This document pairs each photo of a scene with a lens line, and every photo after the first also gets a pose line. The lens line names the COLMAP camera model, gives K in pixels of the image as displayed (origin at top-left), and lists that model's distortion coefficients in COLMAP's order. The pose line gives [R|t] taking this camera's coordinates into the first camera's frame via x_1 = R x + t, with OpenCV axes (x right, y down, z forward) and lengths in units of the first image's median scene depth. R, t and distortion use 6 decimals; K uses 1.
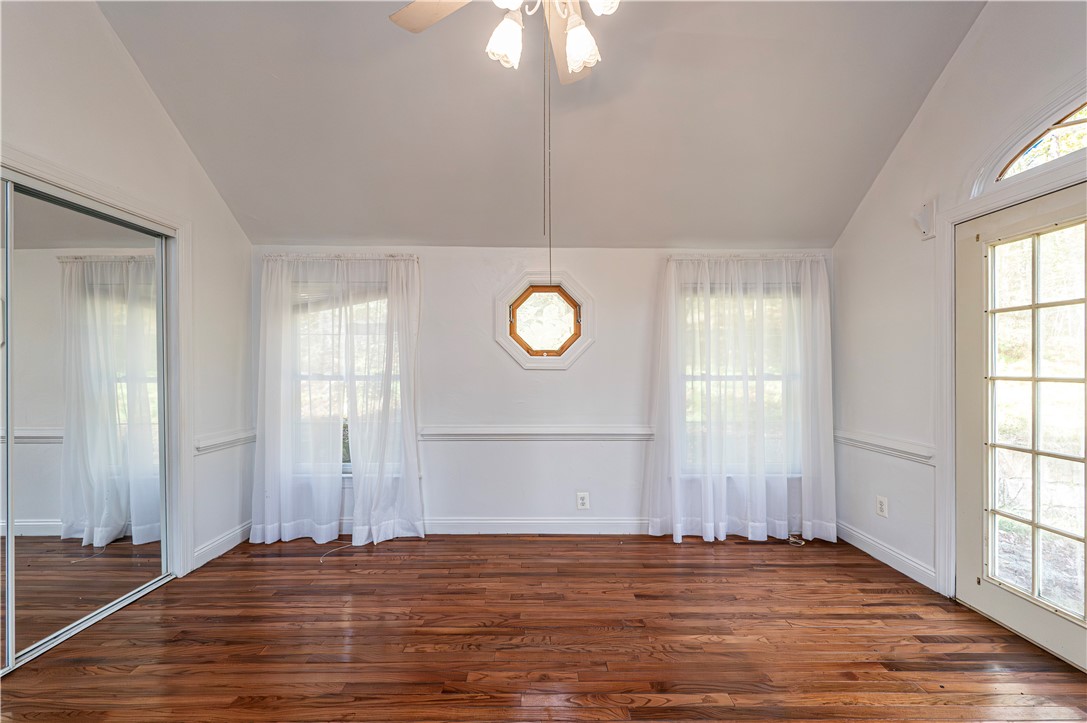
lens RADIAL K [[449.8, 0, 541.2], [0, 449.8, 364.4], [0, 0, 1]] dist [0.001397, -0.000812]
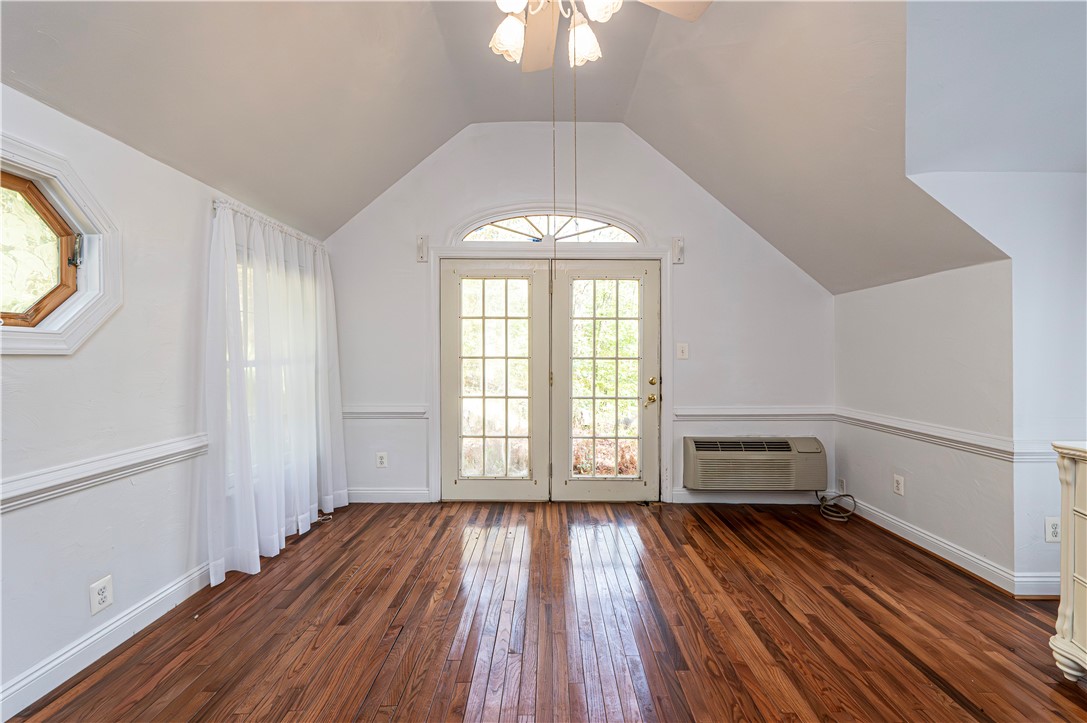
lens RADIAL K [[458.5, 0, 541.8], [0, 458.5, 361.8], [0, 0, 1]] dist [0.047184, -0.000041]
pose [[0.025902, -0.019236, 0.999479, -0.546423], [0.001417, 0.999815, 0.019206, 0.011021], [-0.999663, 0.000919, 0.025925, 0.518654]]
